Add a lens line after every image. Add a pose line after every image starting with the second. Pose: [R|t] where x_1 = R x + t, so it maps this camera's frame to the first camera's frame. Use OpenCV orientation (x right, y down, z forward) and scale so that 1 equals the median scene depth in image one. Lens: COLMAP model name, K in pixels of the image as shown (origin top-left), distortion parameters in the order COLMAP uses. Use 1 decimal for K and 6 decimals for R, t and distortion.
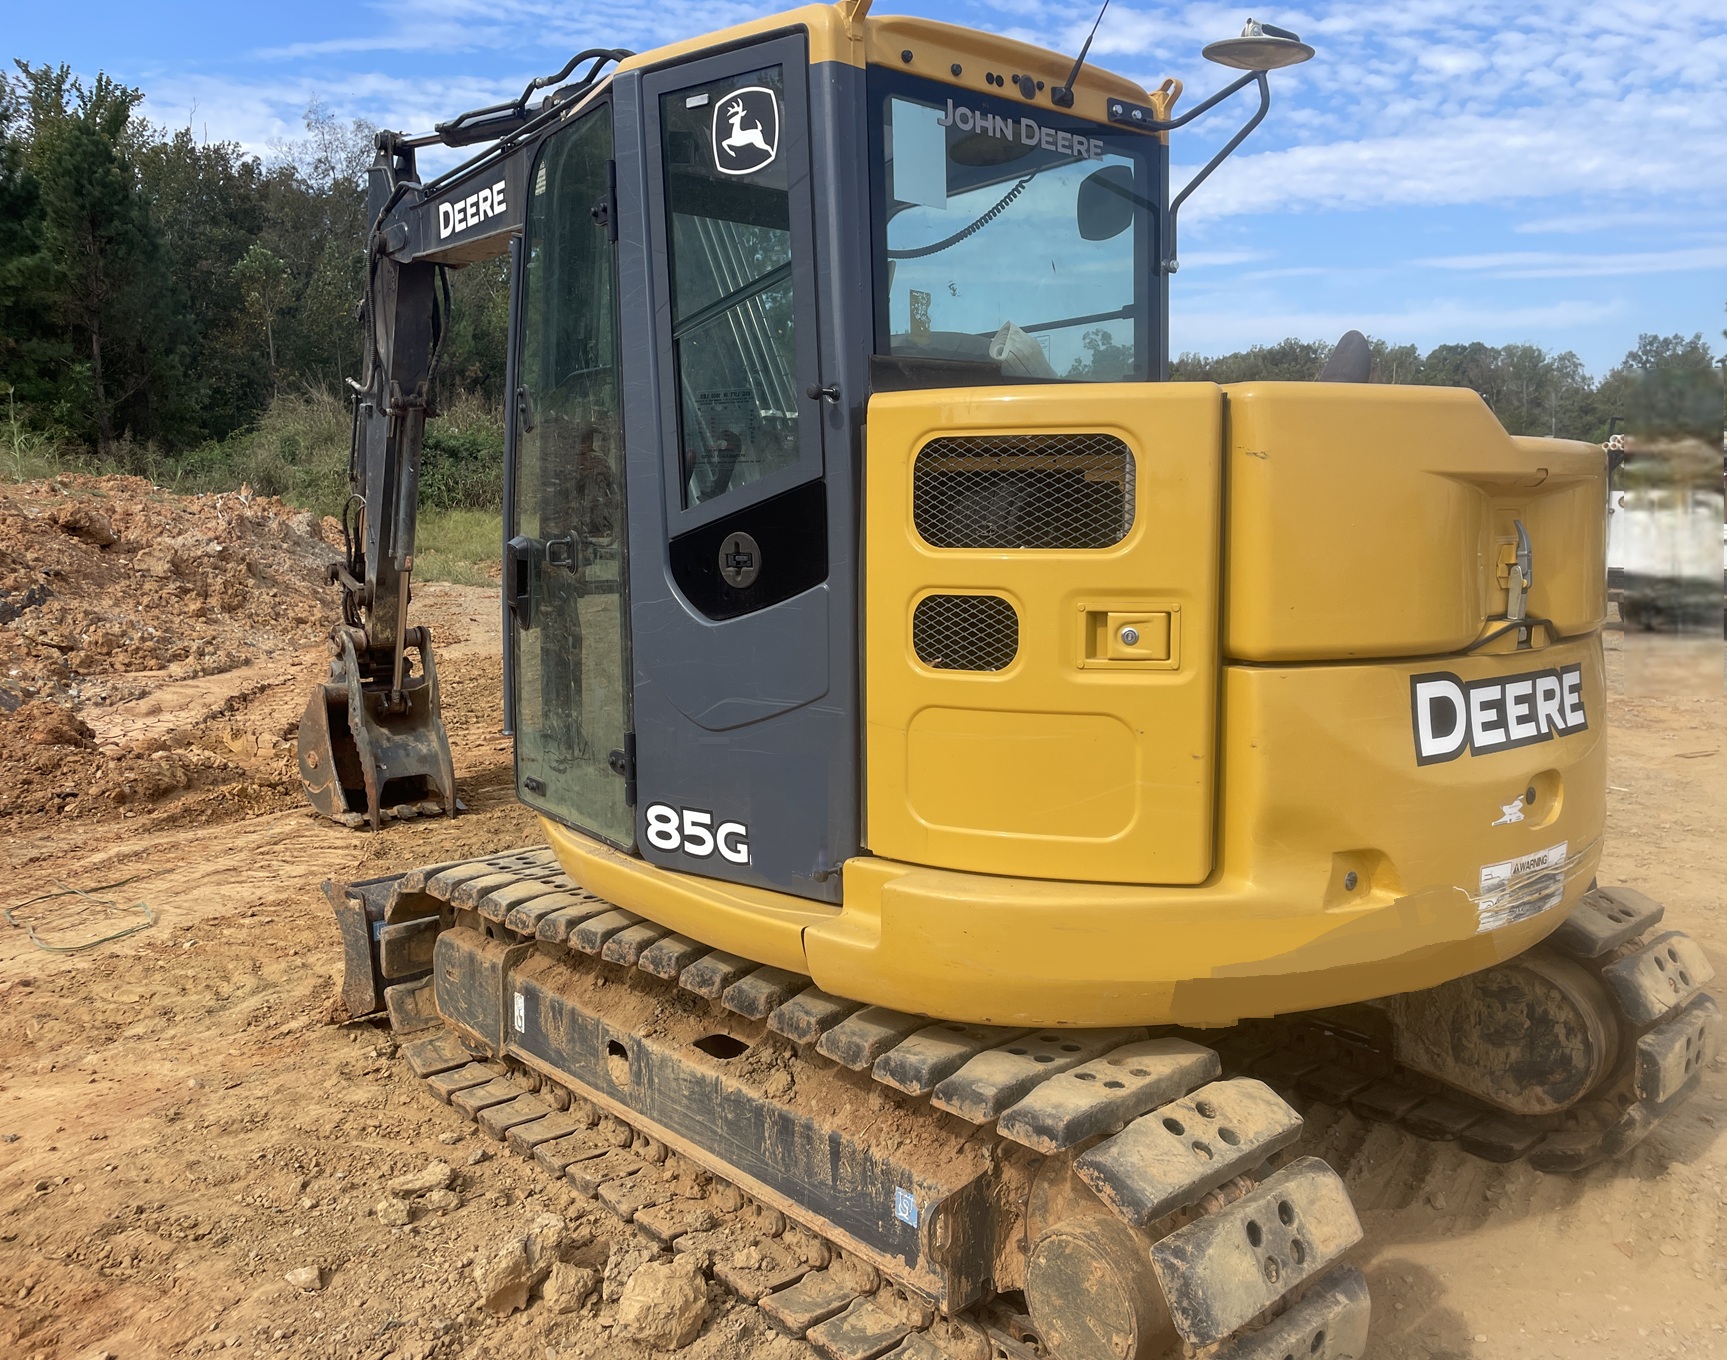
lens RADIAL K [[1423.9, 0, 867.2], [0, 1423.9, 683.0], [0, 0, 1]] dist [0.061318, -0.016647]
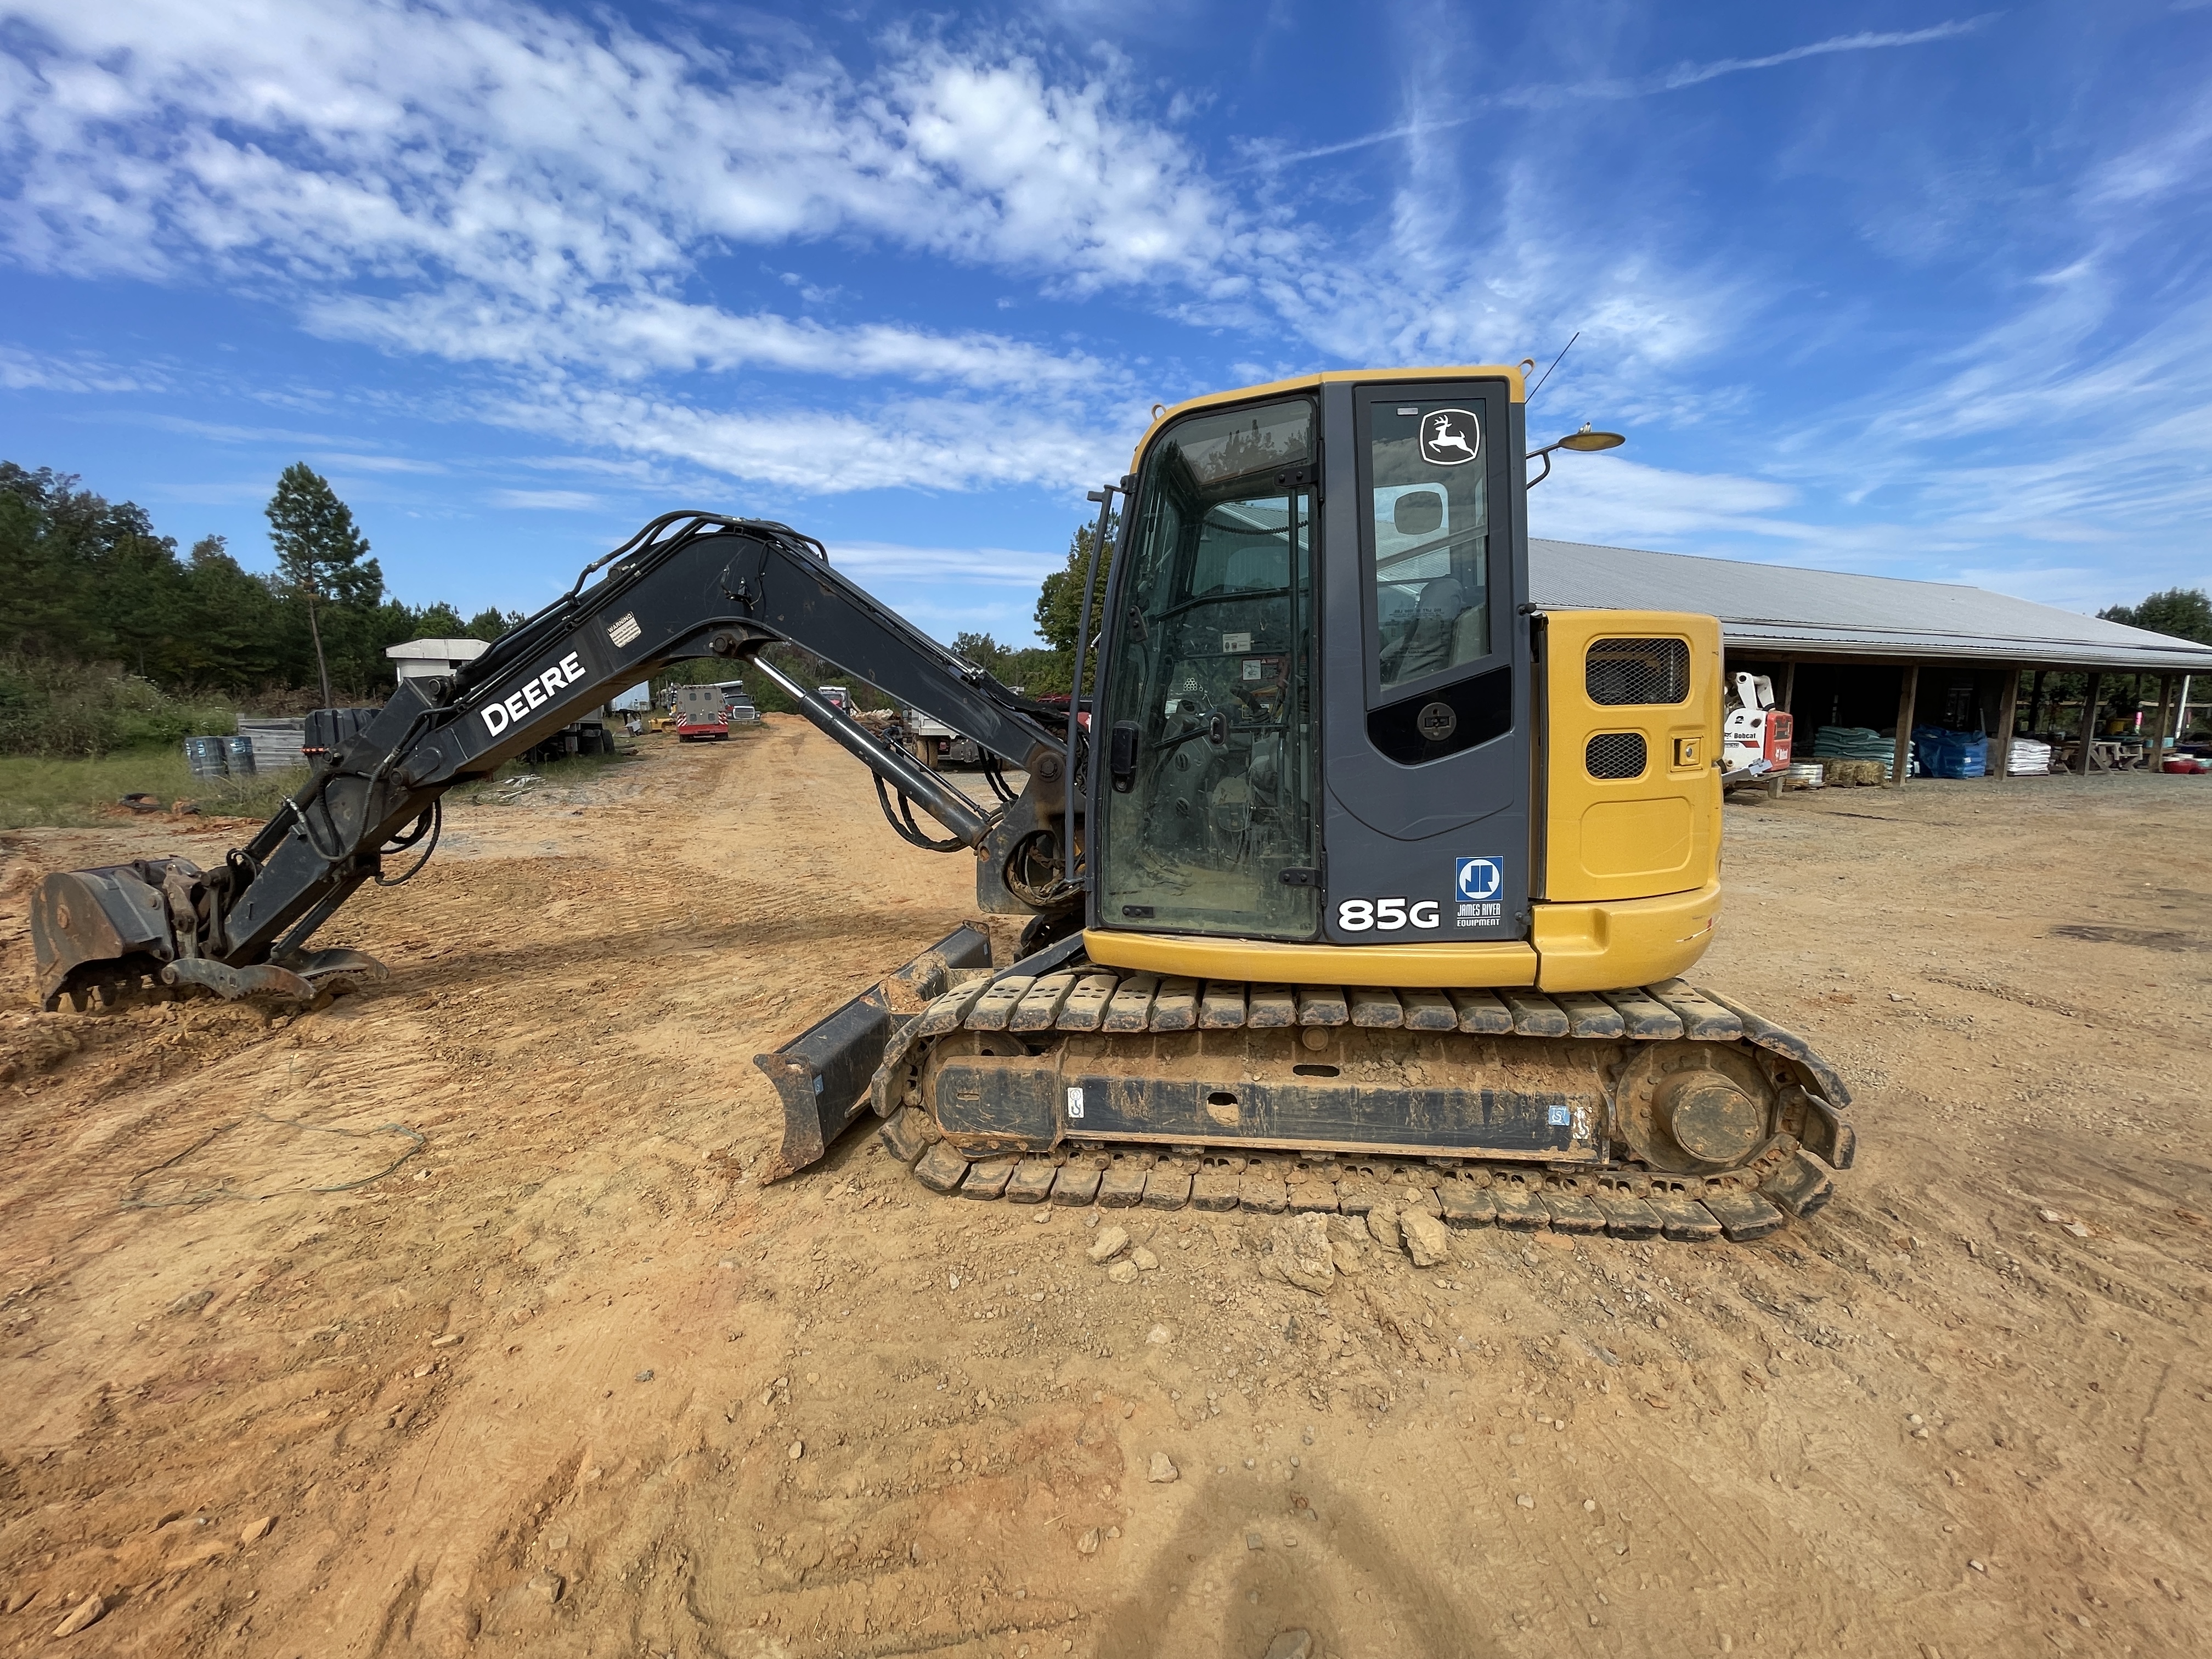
lens RADIAL K [[937.0, 0, 1106.8], [0, 937.0, 826.2], [0, 0, 1]] dist [-0.001360, 0.000344]
pose [[0.790023, -0.091291, 0.606242, -0.916889], [0.103648, 0.994506, 0.014689, -0.026879], [-0.604252, 0.051231, 0.795144, 0.417365]]
